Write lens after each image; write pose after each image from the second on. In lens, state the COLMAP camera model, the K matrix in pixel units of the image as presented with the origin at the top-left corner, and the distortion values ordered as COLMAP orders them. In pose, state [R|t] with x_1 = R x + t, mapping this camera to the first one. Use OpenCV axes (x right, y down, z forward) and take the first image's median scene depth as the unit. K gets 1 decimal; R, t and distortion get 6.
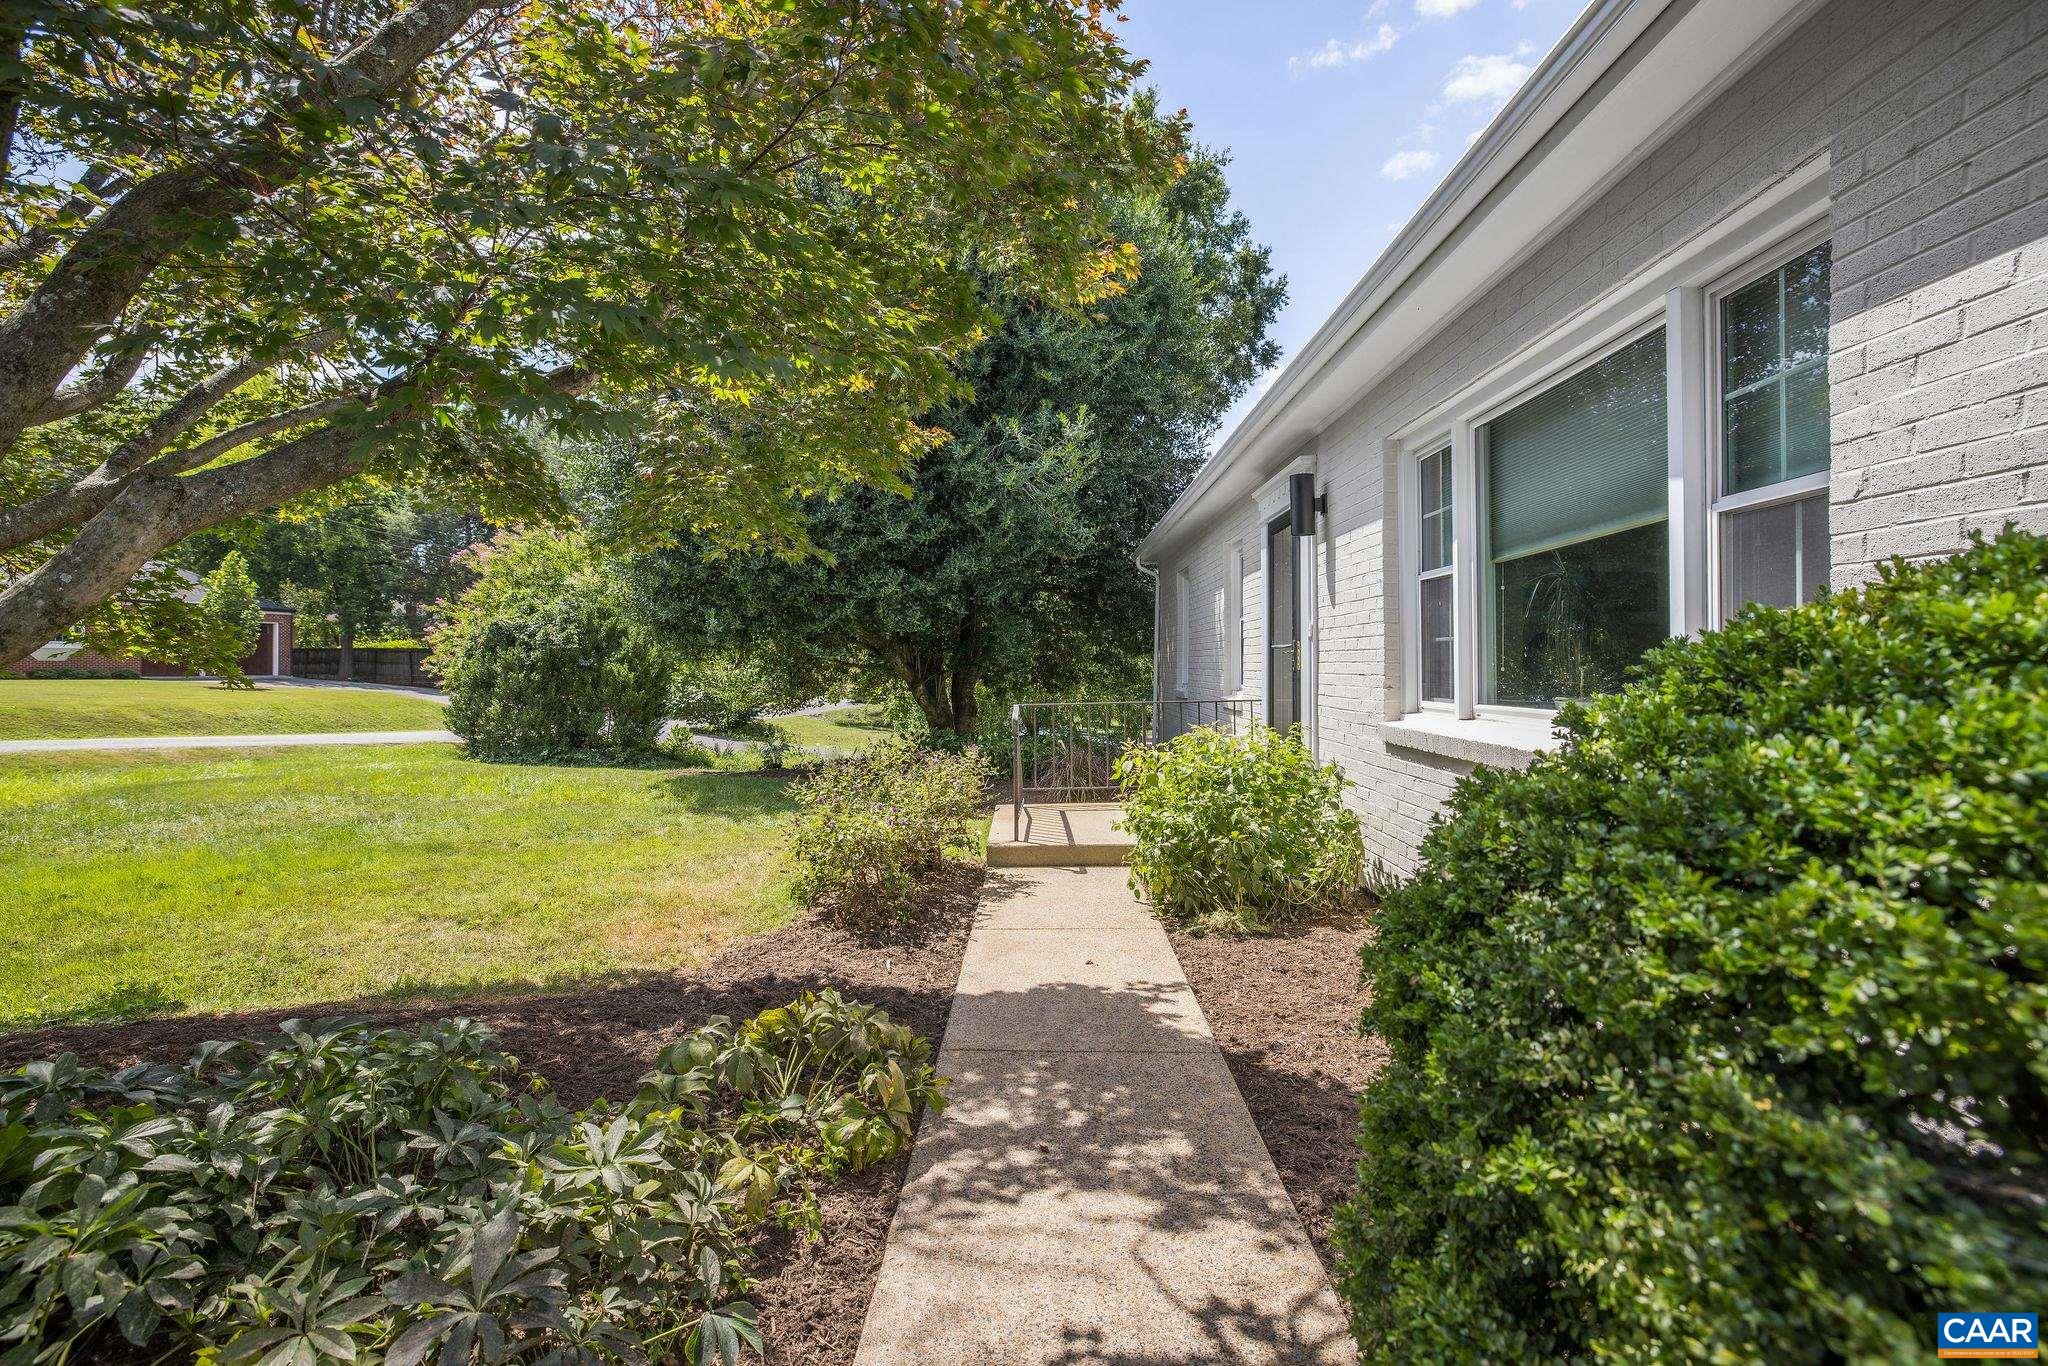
lens RADIAL K [[1000.2, 0, 1024.0], [0, 1000.2, 683.0], [0, 0, 1]] dist [-0.001299, -0.000311]
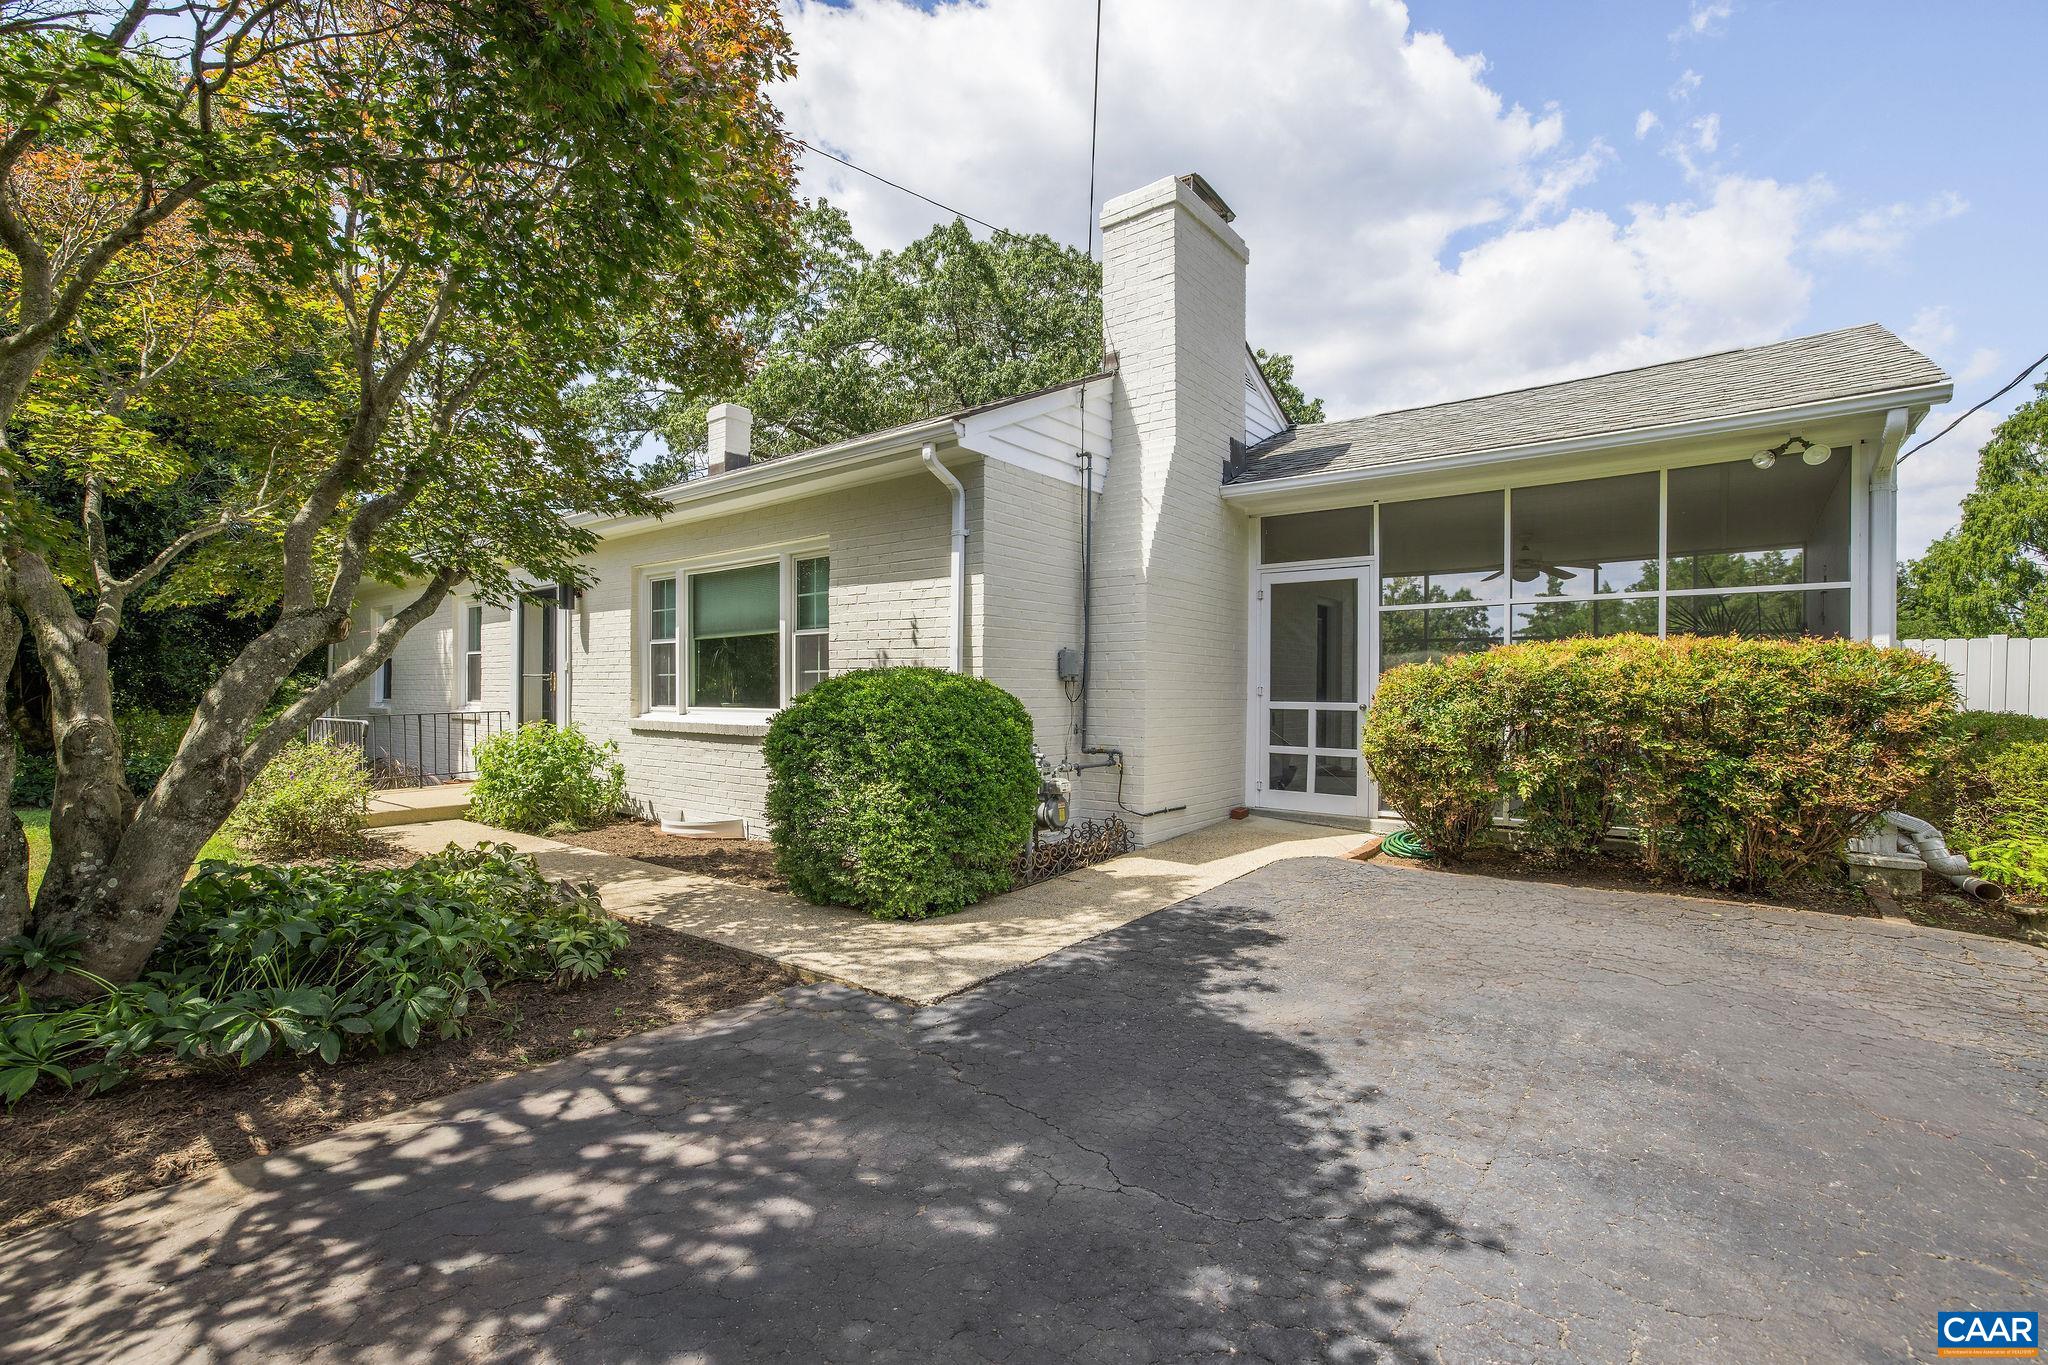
lens RADIAL K [[907.8, 0, 988.3], [0, 907.8, 689.7], [0, 0, 1]] dist [-0.002694, 0.009537]
pose [[0.630793, 0.006486, 0.775924, -0.267654], [0.007092, 0.999875, -0.014124, 0.007412], [-0.775919, 0.014412, 0.630668, -0.293125]]
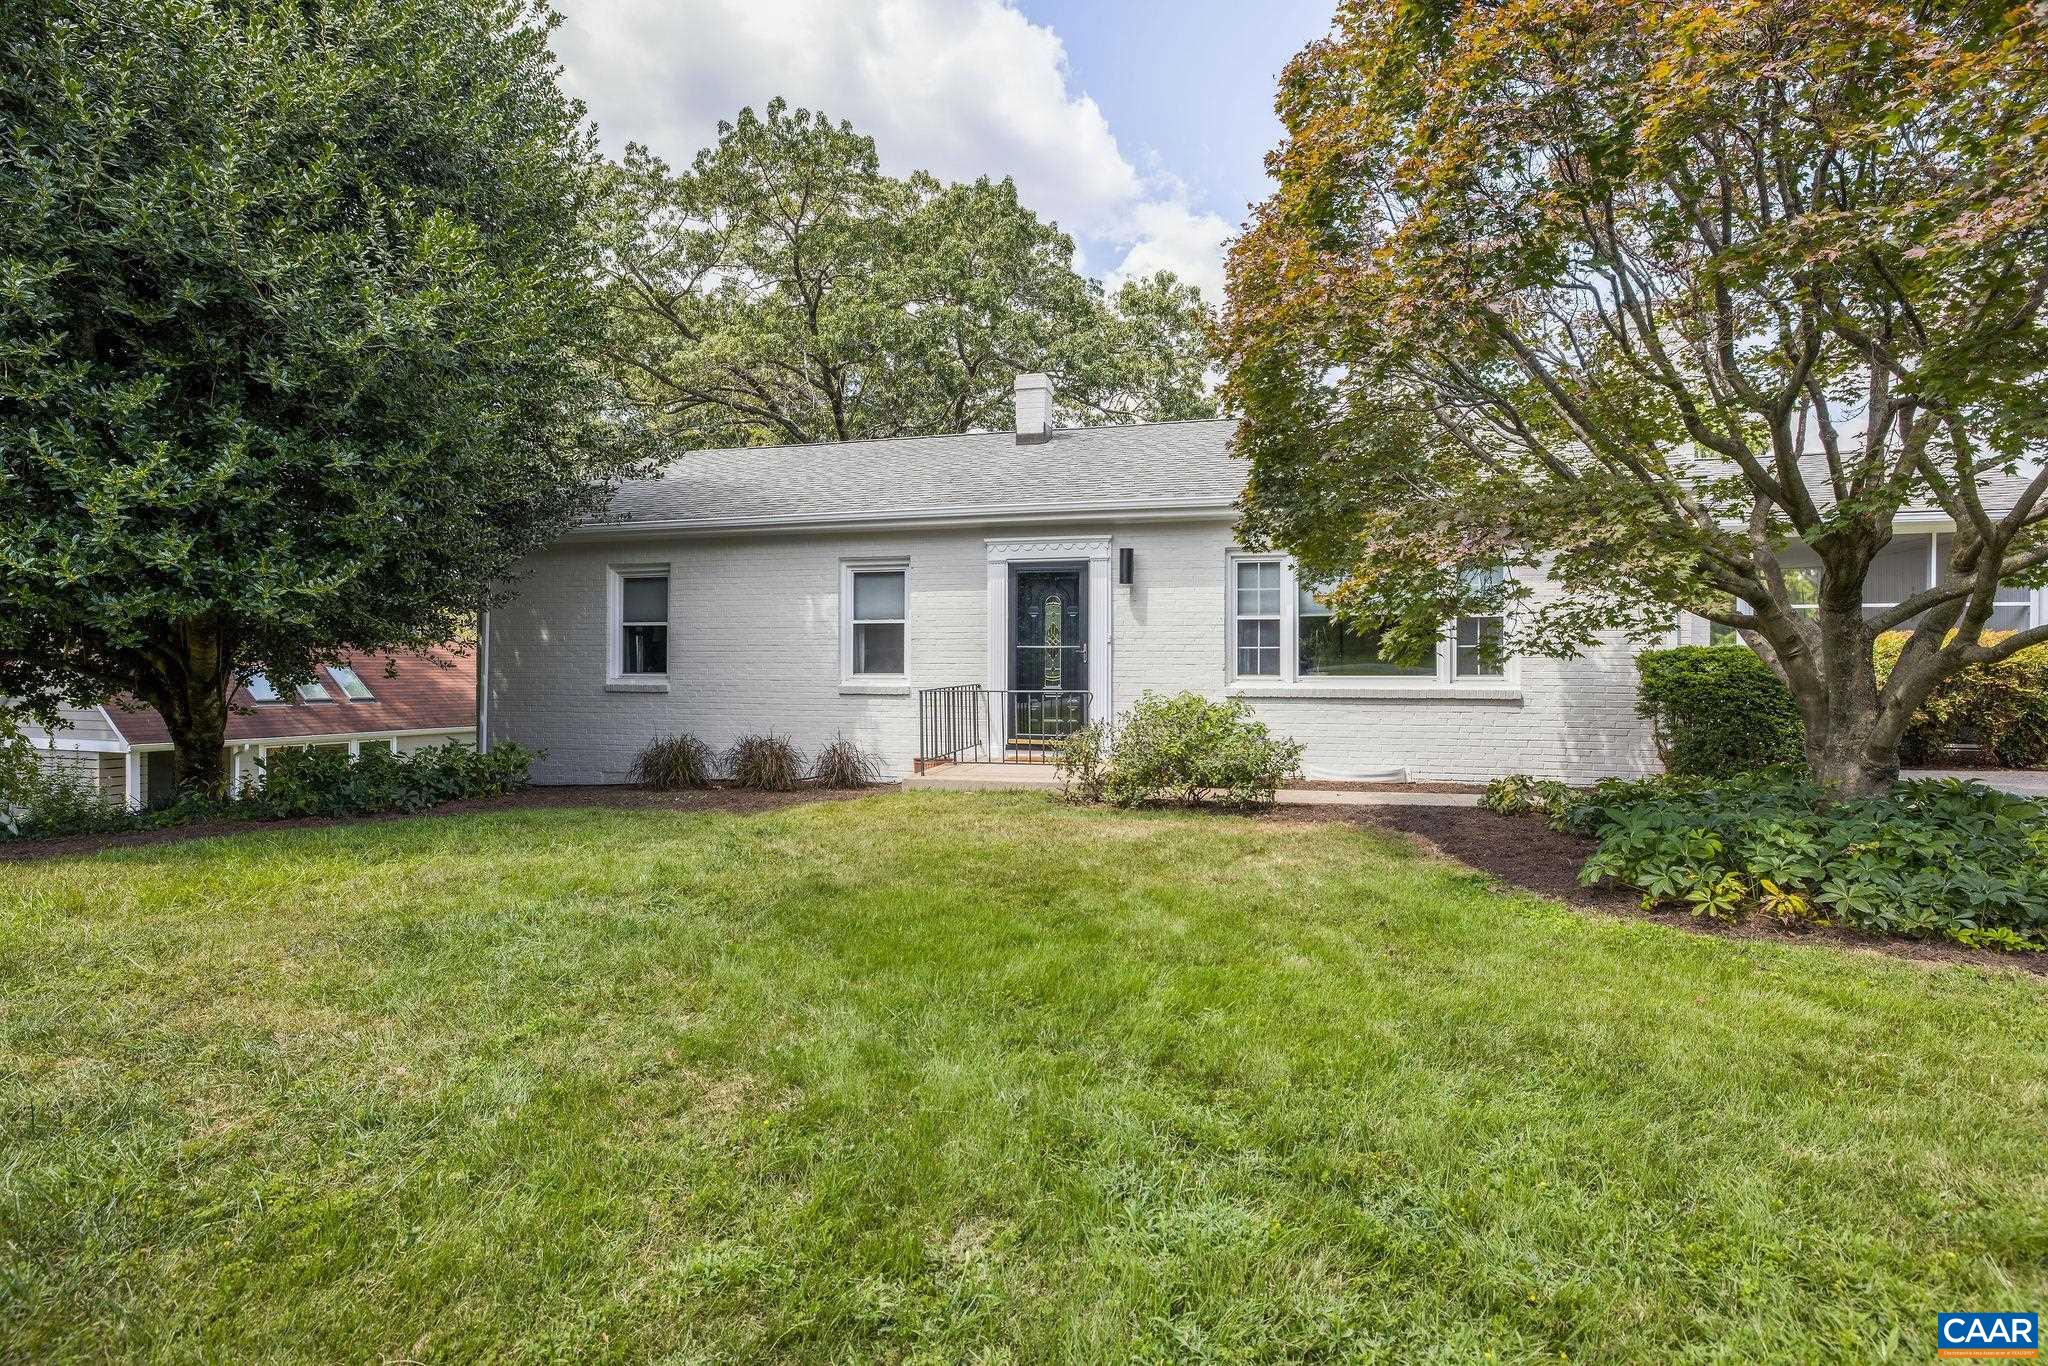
lens RADIAL K [[1044.6, 0, 1007.7], [0, 1044.6, 668.4], [0, 0, 1]] dist [0.001528, 0.001712]
pose [[0.247248, 0.002453, 0.968949, -0.915531], [0.014428, 0.999877, -0.006213, 0.004362], [-0.968845, 0.015516, 0.247182, 0.452736]]
